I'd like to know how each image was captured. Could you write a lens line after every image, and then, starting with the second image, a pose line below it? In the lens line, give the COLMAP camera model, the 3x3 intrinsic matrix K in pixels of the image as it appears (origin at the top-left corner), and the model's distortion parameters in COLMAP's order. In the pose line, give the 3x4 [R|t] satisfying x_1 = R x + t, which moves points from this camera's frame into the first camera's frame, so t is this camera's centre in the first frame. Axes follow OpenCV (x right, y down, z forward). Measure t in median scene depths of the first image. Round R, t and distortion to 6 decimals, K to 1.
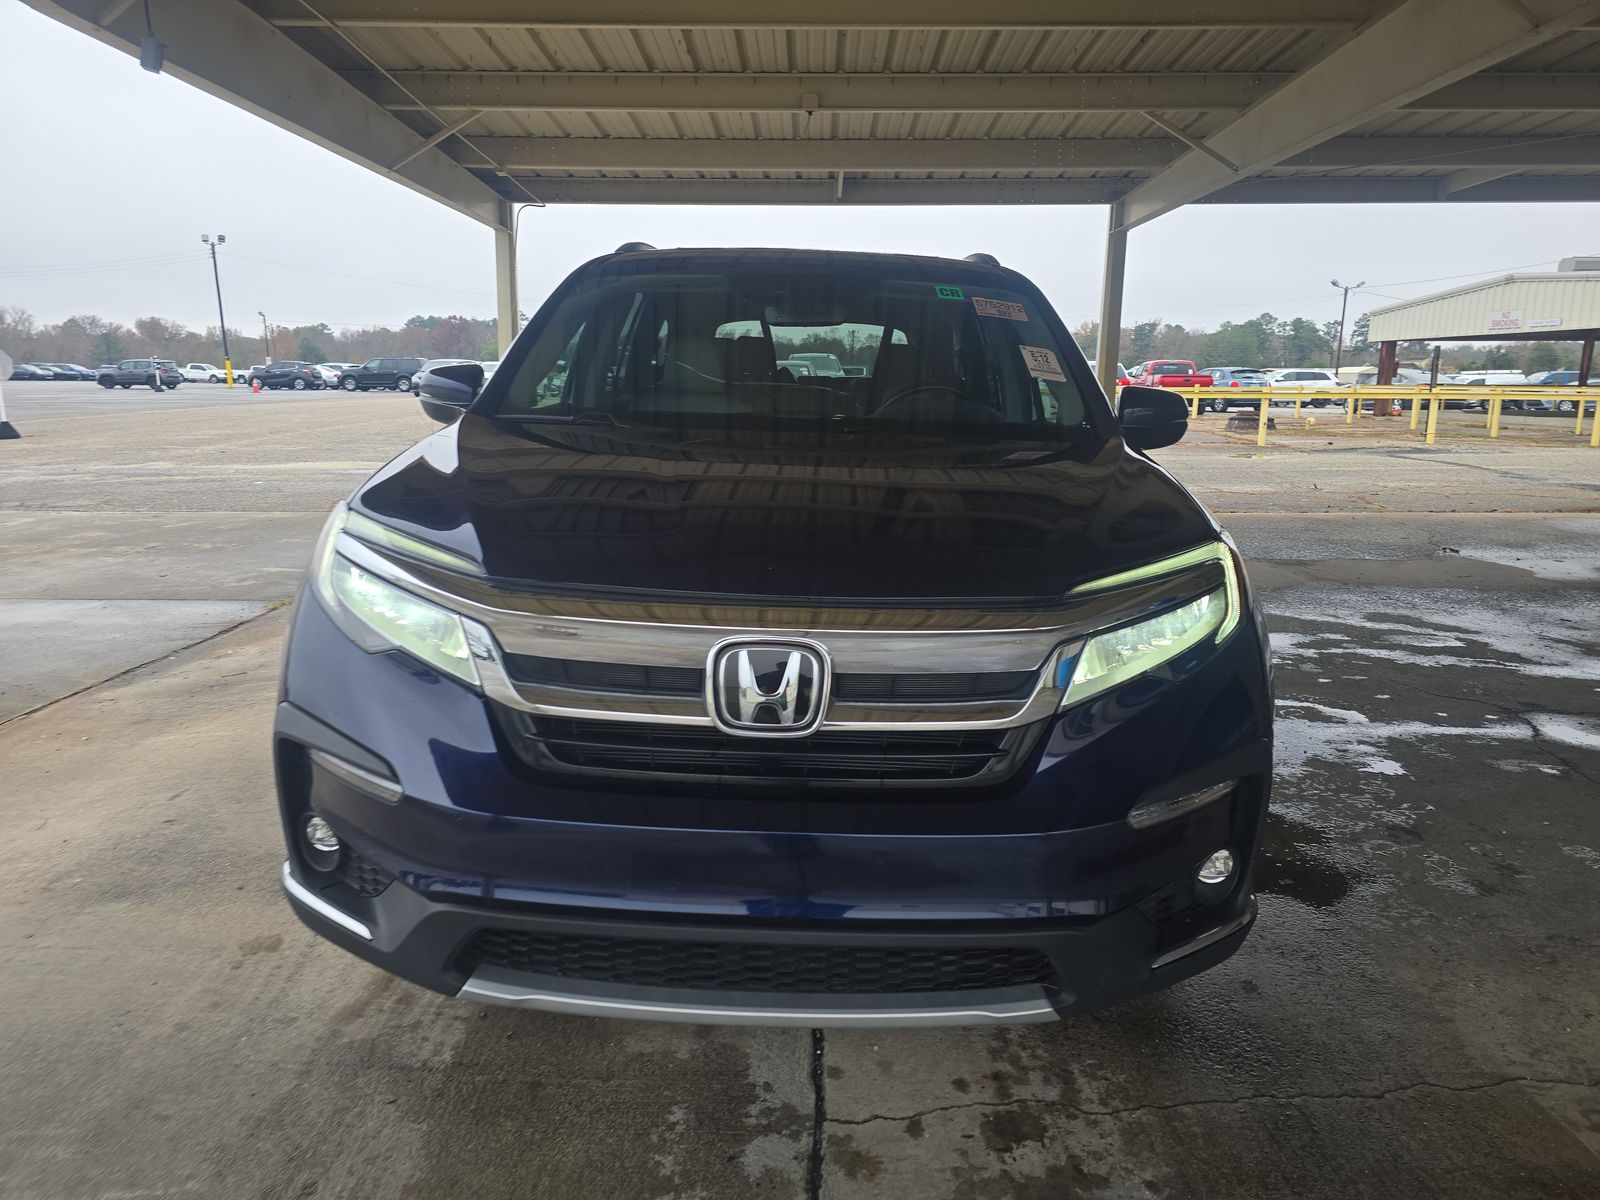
lens RADIAL K [[1070.9, 0, 808.2], [0, 1070.9, 601.8], [0, 0, 1]] dist [0.030799, -0.017462]
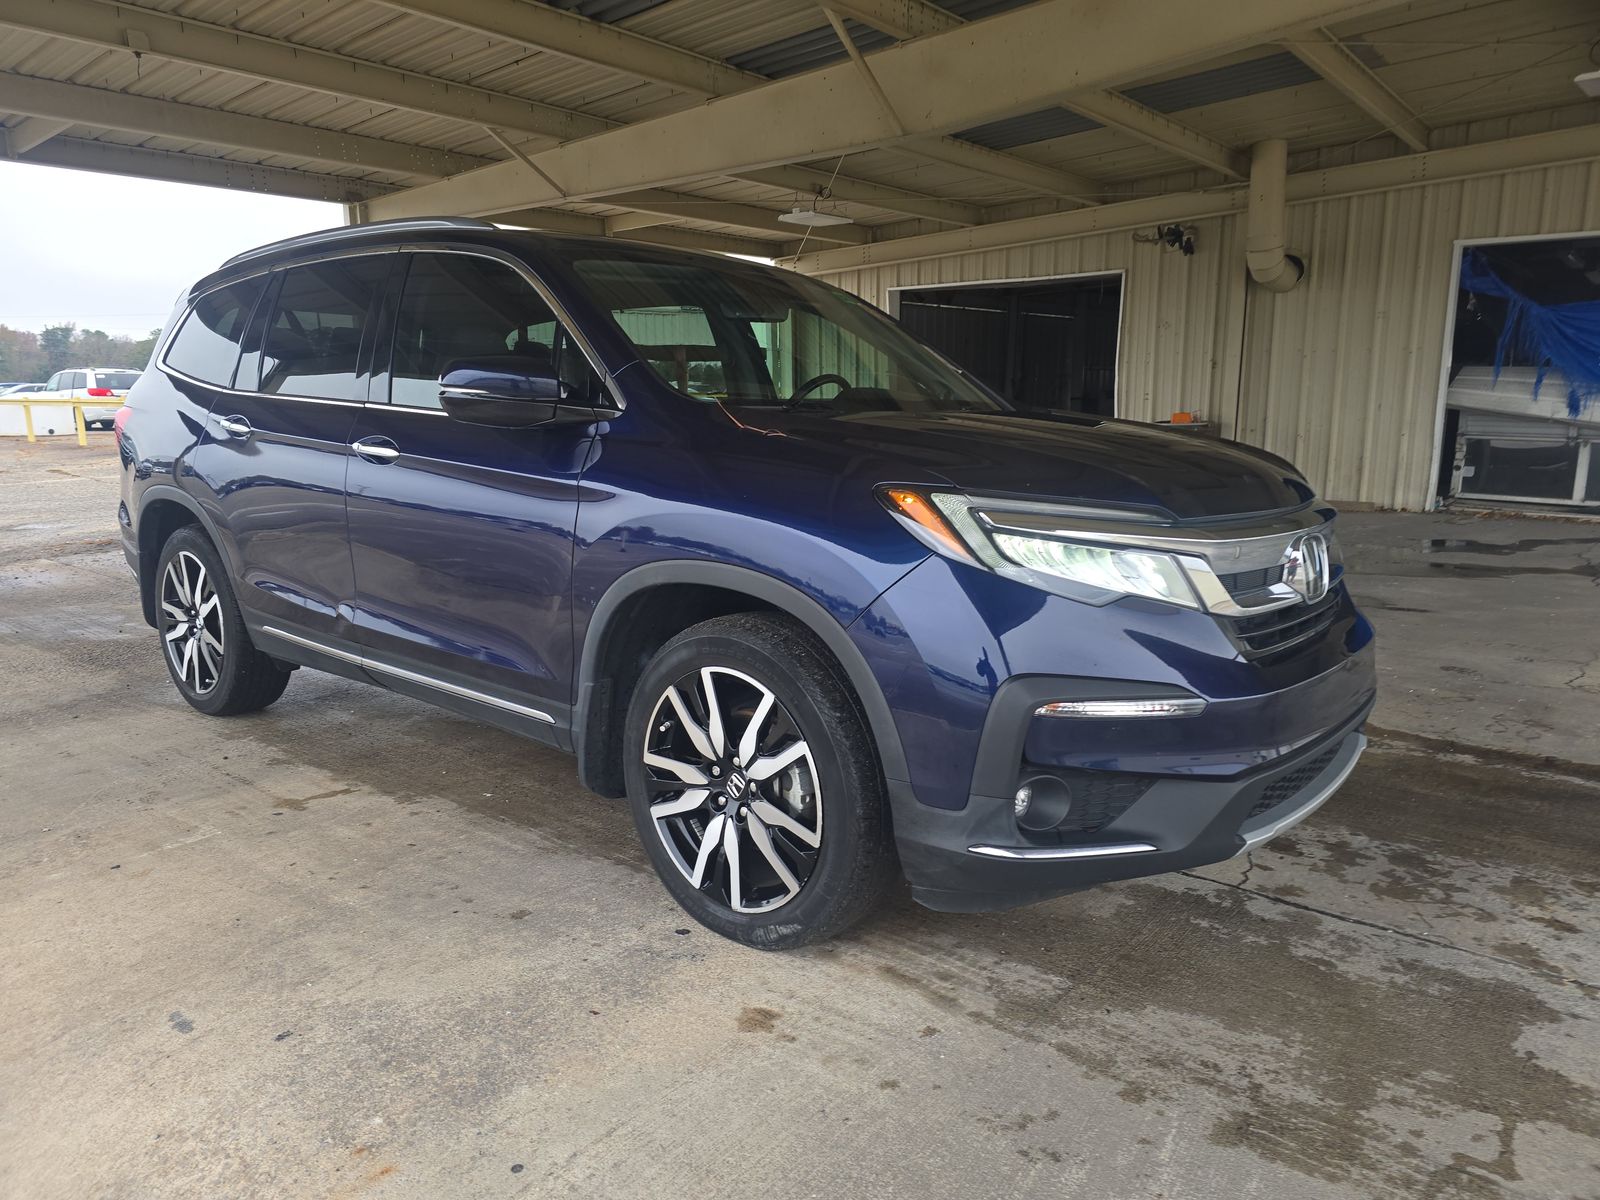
lens RADIAL K [[1070.9, 0, 795.2], [0, 1070.9, 606.3], [0, 0, 1]] dist [0.030799, -0.017462]
pose [[0.630846, -0.165757, 0.757996, -0.811062], [0.170343, 0.982668, 0.073119, -0.049483], [-0.756978, 0.082992, 0.648148, 0.292563]]
